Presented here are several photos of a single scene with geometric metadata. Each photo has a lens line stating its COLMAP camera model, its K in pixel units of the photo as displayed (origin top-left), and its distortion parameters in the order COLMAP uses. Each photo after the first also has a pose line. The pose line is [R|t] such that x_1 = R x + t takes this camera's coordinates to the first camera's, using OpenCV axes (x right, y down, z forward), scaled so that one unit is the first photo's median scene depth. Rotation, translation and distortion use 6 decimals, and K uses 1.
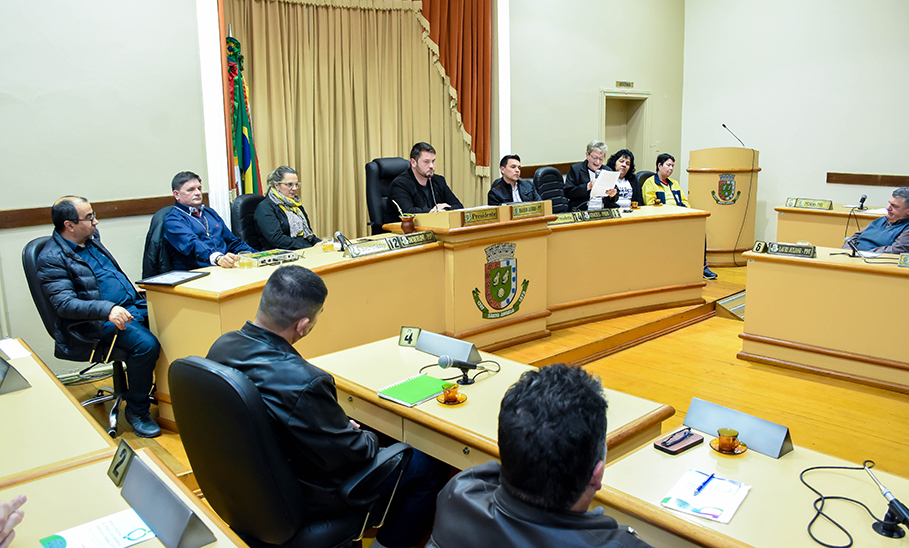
lens RADIAL K [[713.2, 0, 454.1], [0, 713.2, 257.1], [0, 0, 1]] dist [-0.066431, 0.001217]
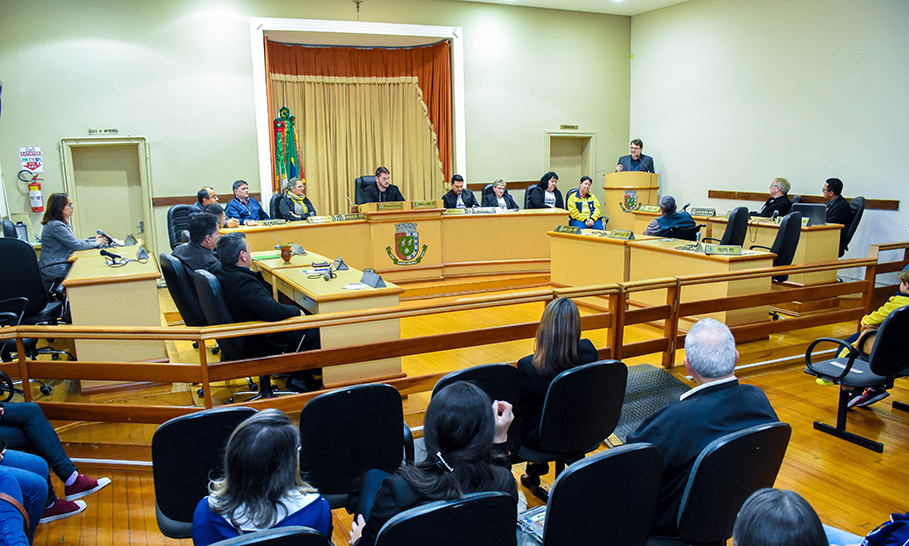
lens RADIAL K [[711.0, 0, 456.4], [0, 711.0, 308.7], [0, 0, 1]] dist [-0.088689, -0.002105]
pose [[0.962335, 0.052587, -0.266731, 0.641885], [-0.045721, 0.998445, 0.031894, 0.127614], [0.267994, -0.018498, 0.963243, -0.648835]]
